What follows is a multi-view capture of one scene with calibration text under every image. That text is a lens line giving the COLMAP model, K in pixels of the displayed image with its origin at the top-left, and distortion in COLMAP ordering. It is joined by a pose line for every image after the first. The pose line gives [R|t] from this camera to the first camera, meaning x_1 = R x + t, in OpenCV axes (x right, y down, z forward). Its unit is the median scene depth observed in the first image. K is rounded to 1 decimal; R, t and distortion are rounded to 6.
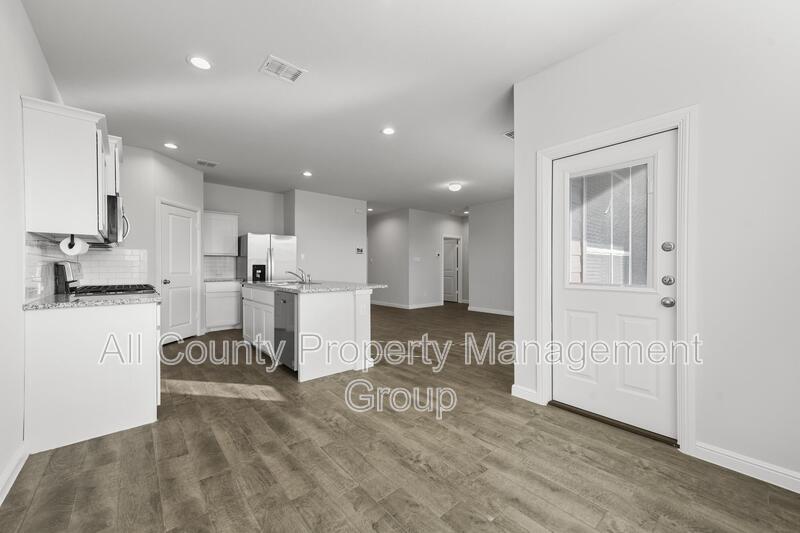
lens RADIAL K [[313.3, 0, 401.3], [0, 313.3, 270.7], [0, 0, 1]] dist [0.017325, 0.000304]
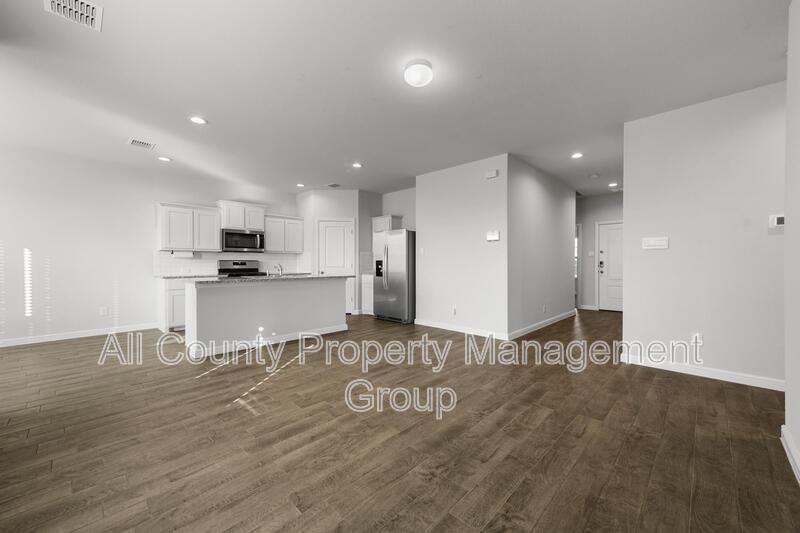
lens RADIAL K [[313.3, 0, 393.9], [0, 313.3, 263.9], [0, 0, 1]] dist [0.017325, 0.000304]
pose [[0.073973, 0.003052, -0.997256, 0.774758], [-0.011880, 0.999927, 0.002179, -0.013282], [0.997189, 0.011686, 0.074004, 1.223722]]
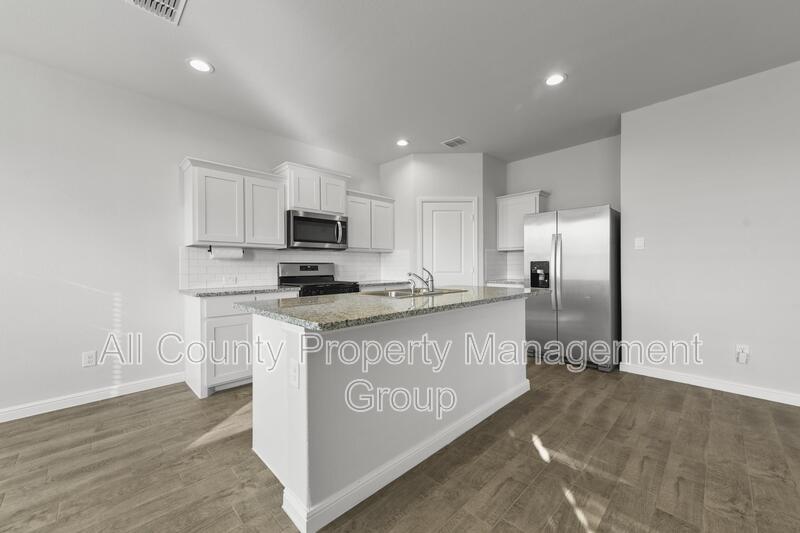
lens RADIAL K [[313.3, 0, 395.3], [0, 313.3, 266.5], [0, 0, 1]] dist [0.017325, 0.000304]
pose [[0.064442, 0.002837, -0.997917, 0.224521], [-0.005587, 0.999981, 0.002482, -0.011241], [0.997906, 0.005416, 0.064457, 0.830672]]
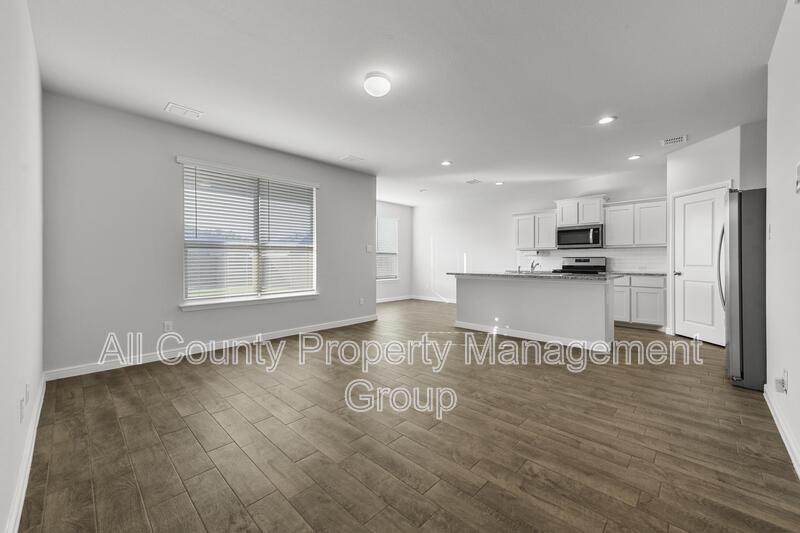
lens RADIAL K [[313.3, 0, 403.8], [0, 313.3, 259.6], [0, 0, 1]] dist [0.017325, 0.000304]
pose [[-0.995529, 0.005193, -0.094310, 0.227871], [0.004493, 0.999961, 0.007628, -0.020975], [0.094346, 0.007170, -0.995514, 1.909828]]
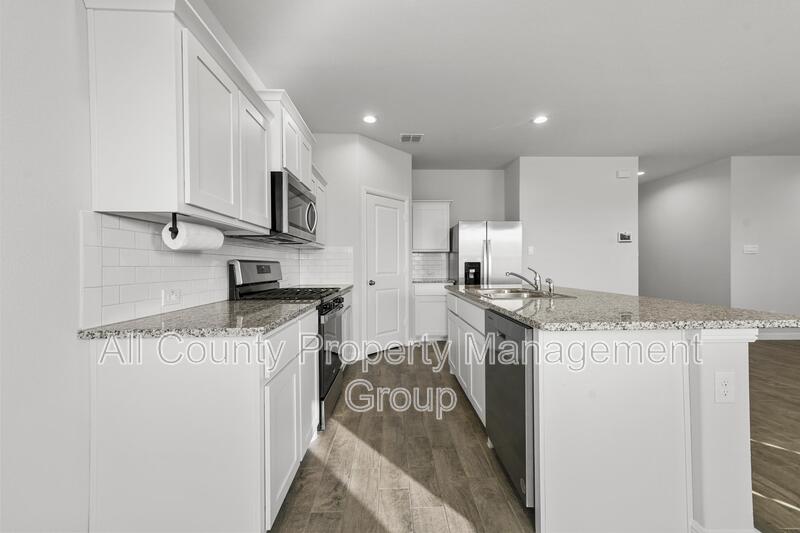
lens RADIAL K [[313.3, 0, 399.6], [0, 313.3, 264.8], [0, 0, 1]] dist [0.017325, 0.000304]
pose [[0.772681, -0.007420, -0.634751, -0.134665], [-0.000140, 0.999930, -0.011860, -0.004393], [0.634794, 0.009253, 0.772626, 0.379427]]
